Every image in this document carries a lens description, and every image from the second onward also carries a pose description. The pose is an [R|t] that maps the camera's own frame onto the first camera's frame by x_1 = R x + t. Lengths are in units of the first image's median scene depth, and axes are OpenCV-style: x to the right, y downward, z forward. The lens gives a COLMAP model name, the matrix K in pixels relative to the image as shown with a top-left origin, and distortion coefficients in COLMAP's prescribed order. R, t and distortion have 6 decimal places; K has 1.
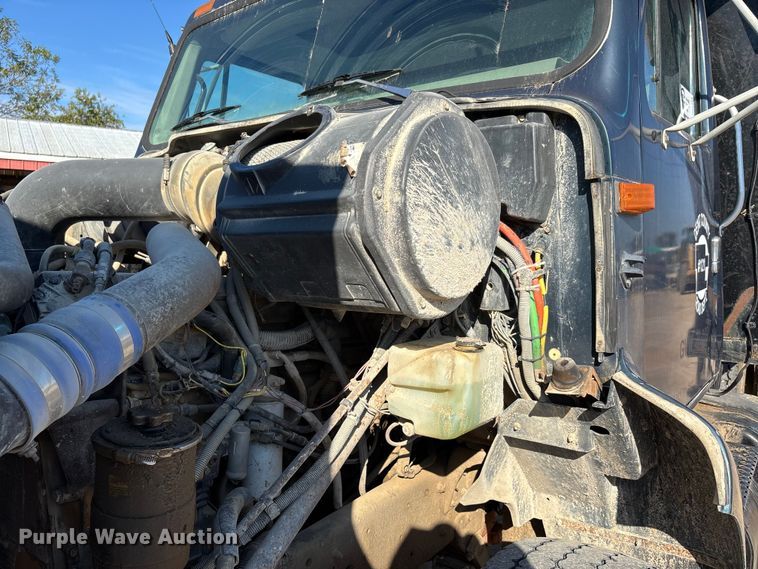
lens RADIAL K [[566.7, 0, 379.0], [0, 566.7, 284.5], [0, 0, 1]] dist [0.042074, -0.052006]
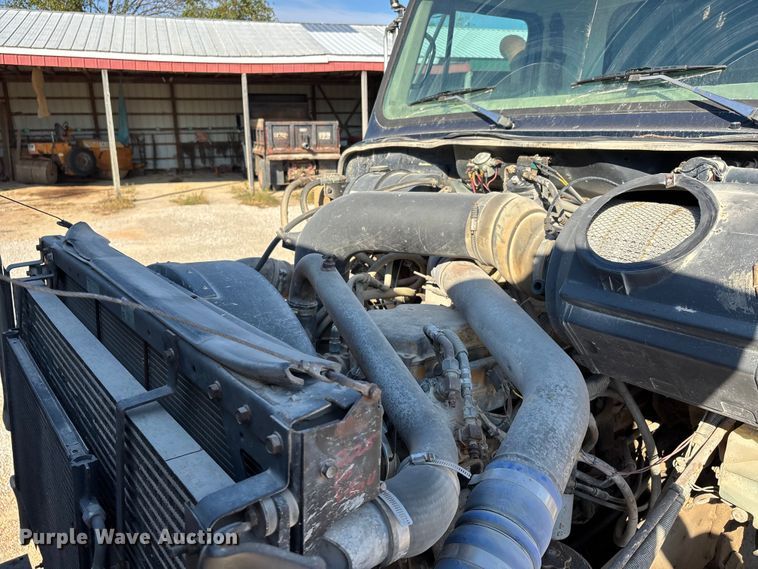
lens RADIAL K [[566.7, 0, 379.0], [0, 566.7, 284.5], [0, 0, 1]] dist [0.042074, -0.052006]
pose [[0.970481, 0.046883, -0.236577, -0.297325], [0.000314, 0.980678, 0.195630, -0.281725], [0.241178, -0.189929, 0.951714, 0.026381]]
